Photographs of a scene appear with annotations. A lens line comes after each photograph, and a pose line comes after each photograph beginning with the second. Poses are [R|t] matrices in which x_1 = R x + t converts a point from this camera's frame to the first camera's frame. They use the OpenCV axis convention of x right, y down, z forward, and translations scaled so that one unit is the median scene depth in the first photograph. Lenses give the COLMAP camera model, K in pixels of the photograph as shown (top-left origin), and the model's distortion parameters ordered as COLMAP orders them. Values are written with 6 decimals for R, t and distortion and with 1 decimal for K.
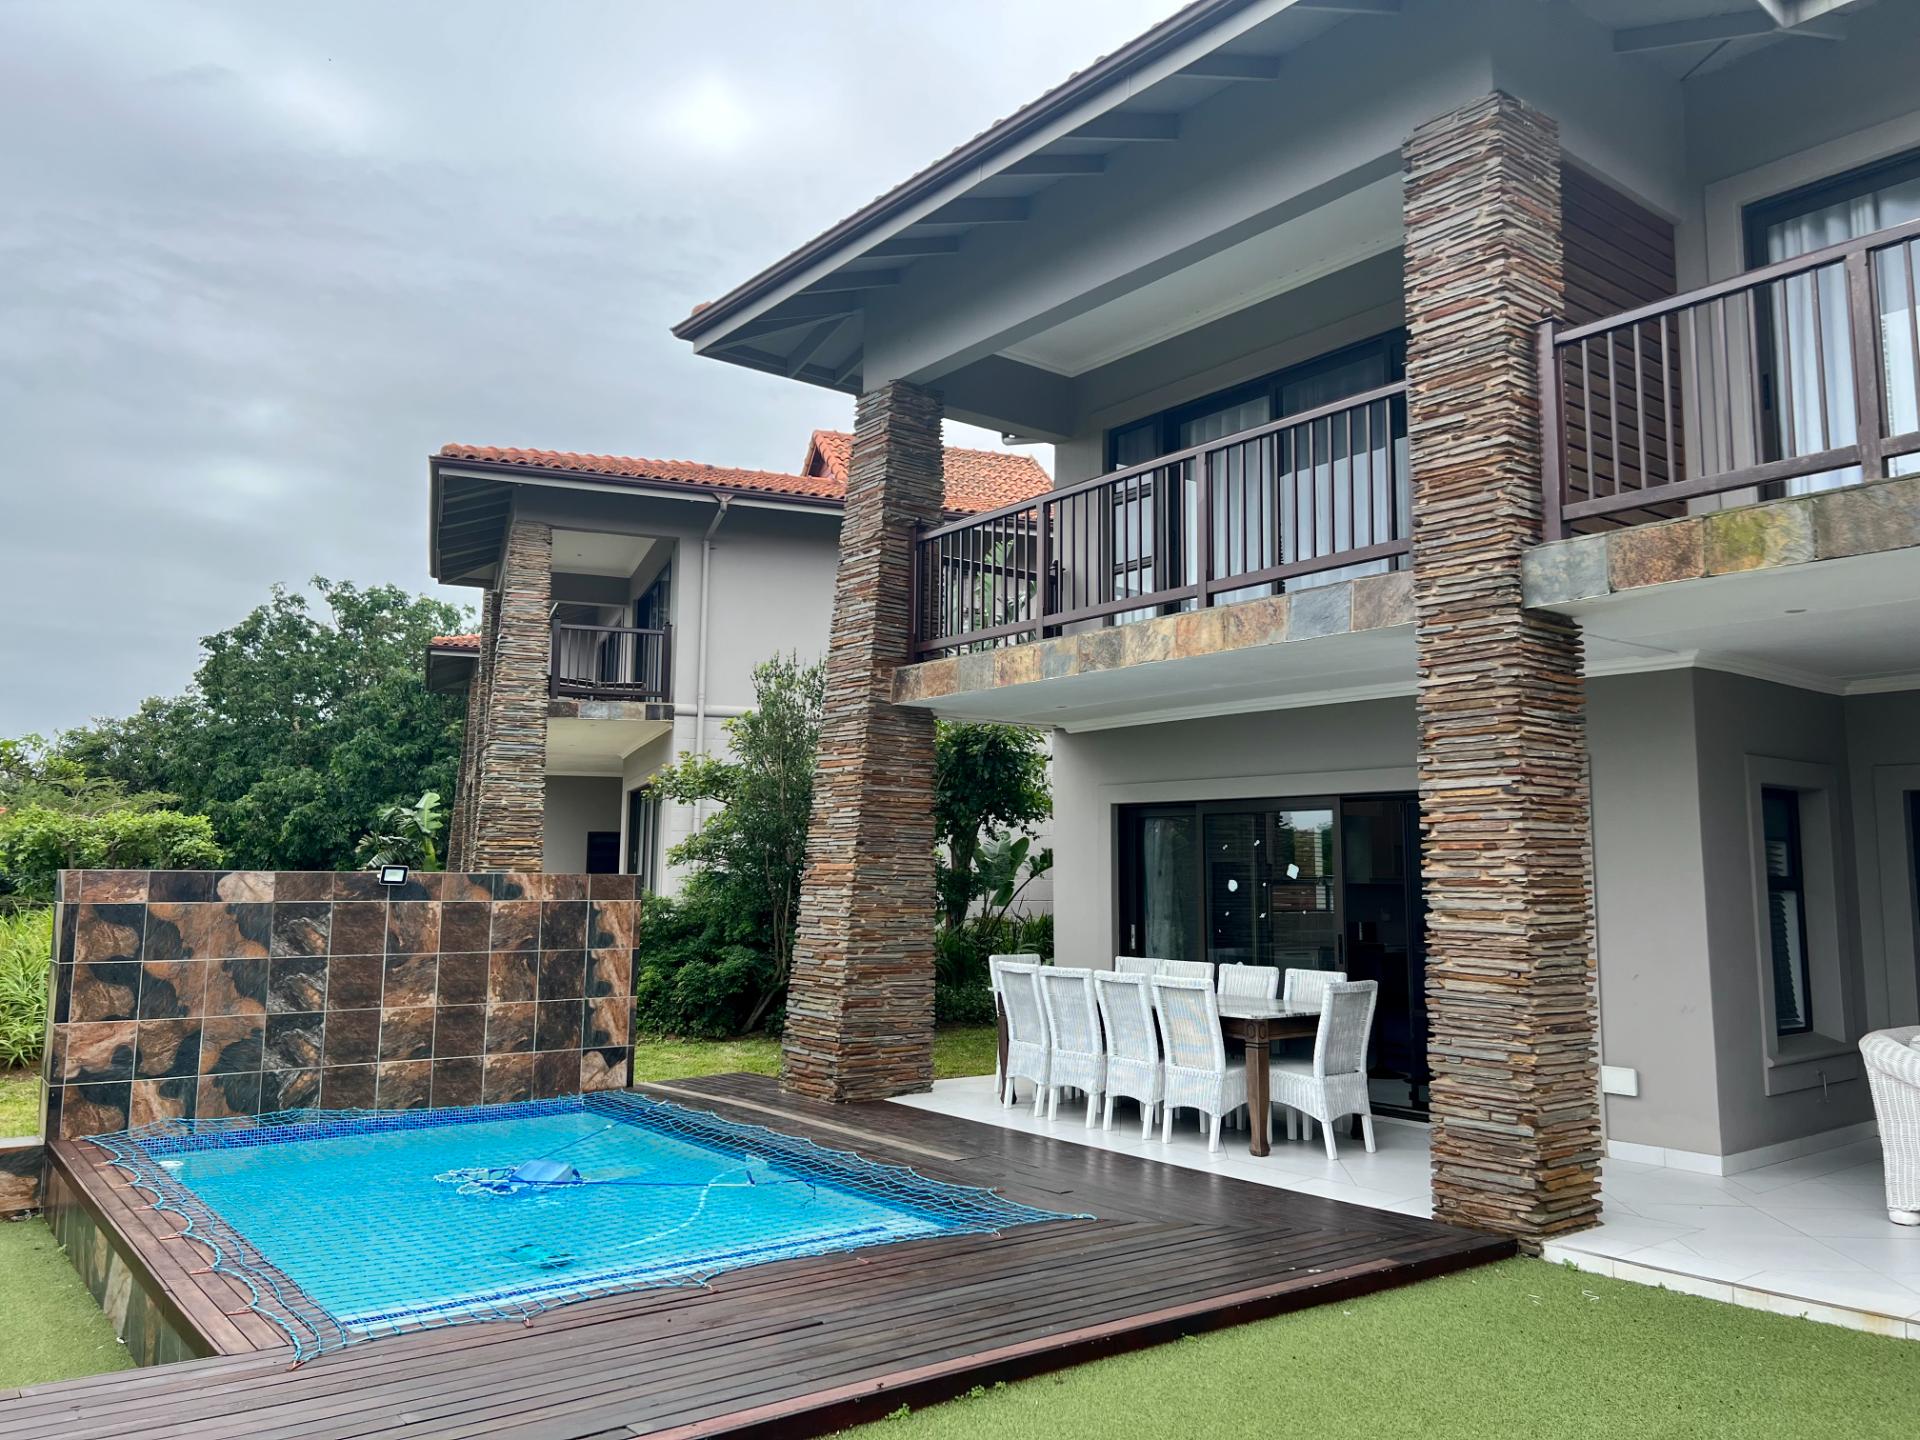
lens RADIAL K [[1417.2, 0, 965.1], [0, 1417.2, 721.1], [0, 0, 1]] dist [0.041873, -0.052640]
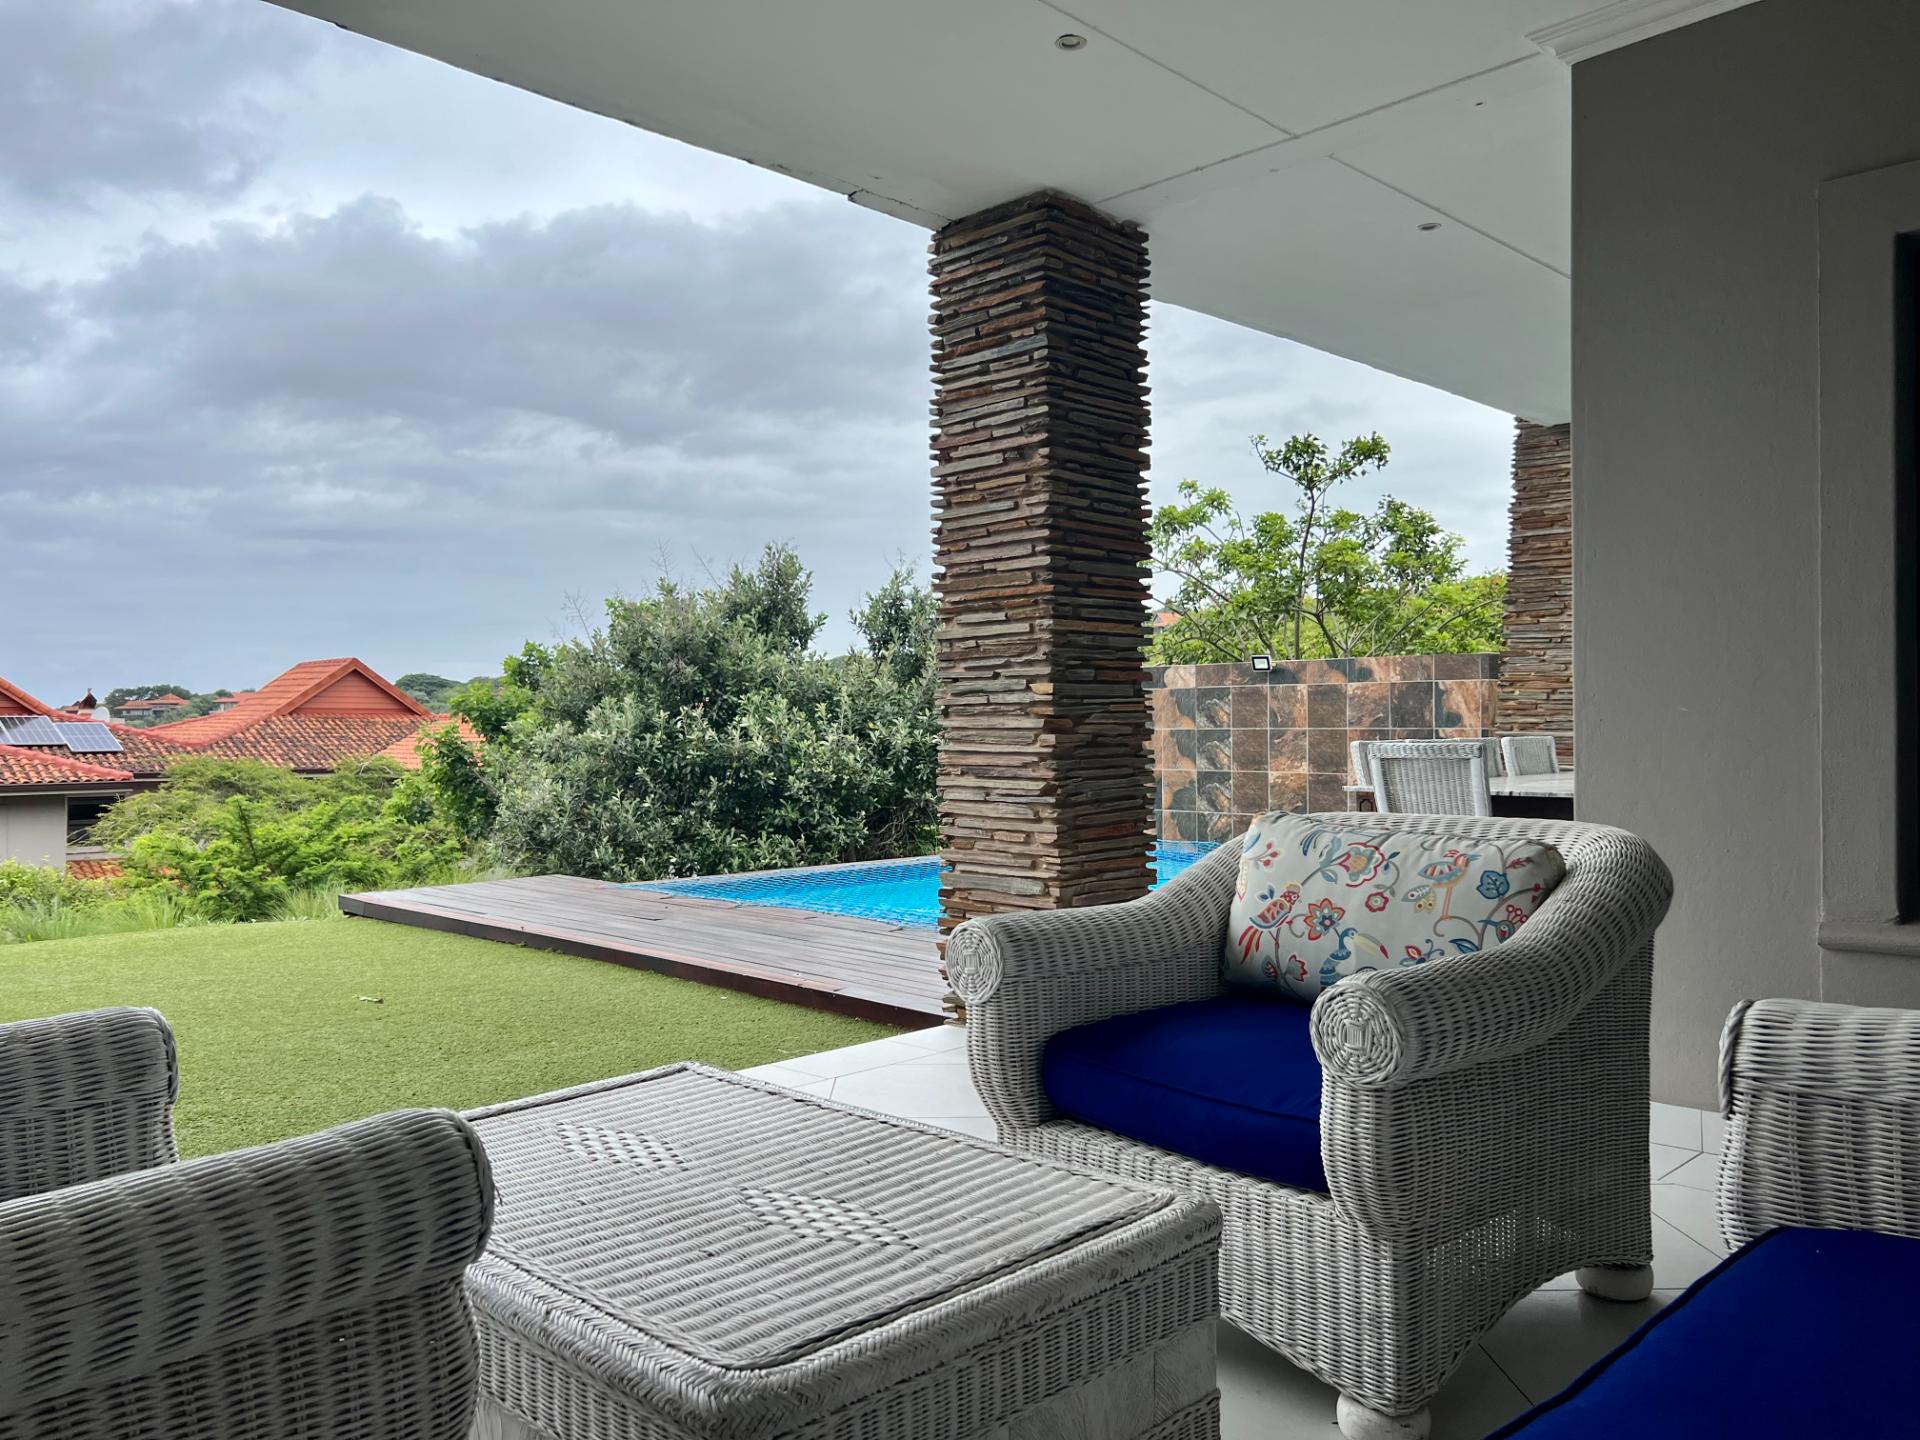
lens RADIAL K [[1417.2, 0, 965.1], [0, 1417.2, 721.1], [0, 0, 1]] dist [0.041873, -0.052640]
pose [[0.137378, -0.009559, -0.990473, 0.789609], [0.118948, 0.992876, 0.006916, 0.122597], [0.983351, -0.118765, 0.137537, 0.599651]]
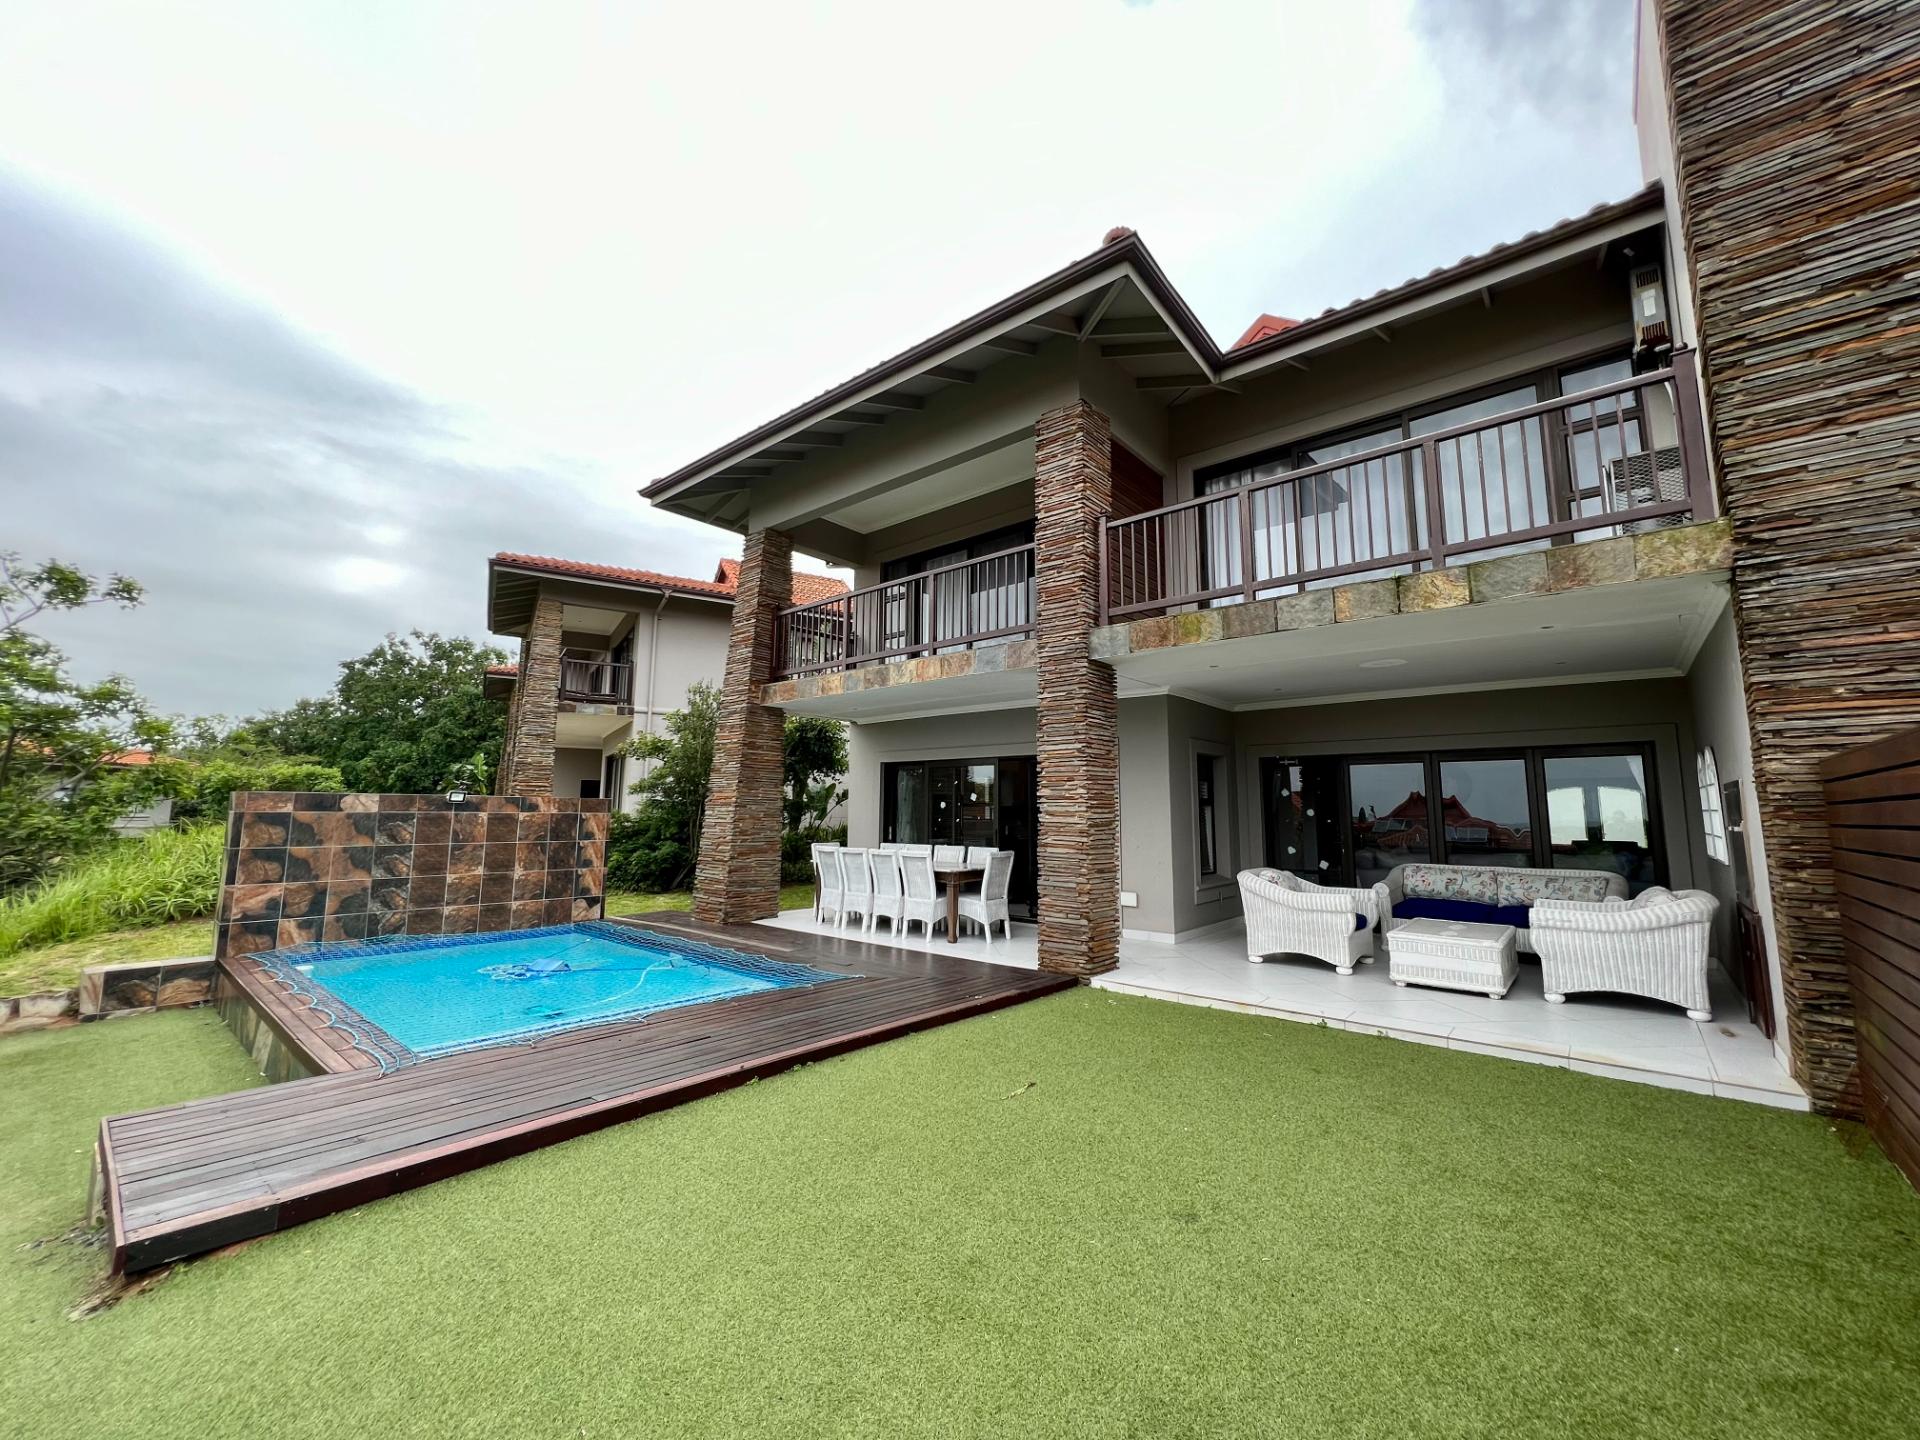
lens RADIAL K [[756.8, 0, 952.2], [0, 756.8, 724.0], [0, 0, 1]] dist [-0.014003, 0.004973]
pose [[0.980751, 0.023353, 0.193860, 0.002502], [-0.022850, 0.999727, -0.004832, 0.012425], [-0.193920, 0.000309, 0.981017, 0.004666]]
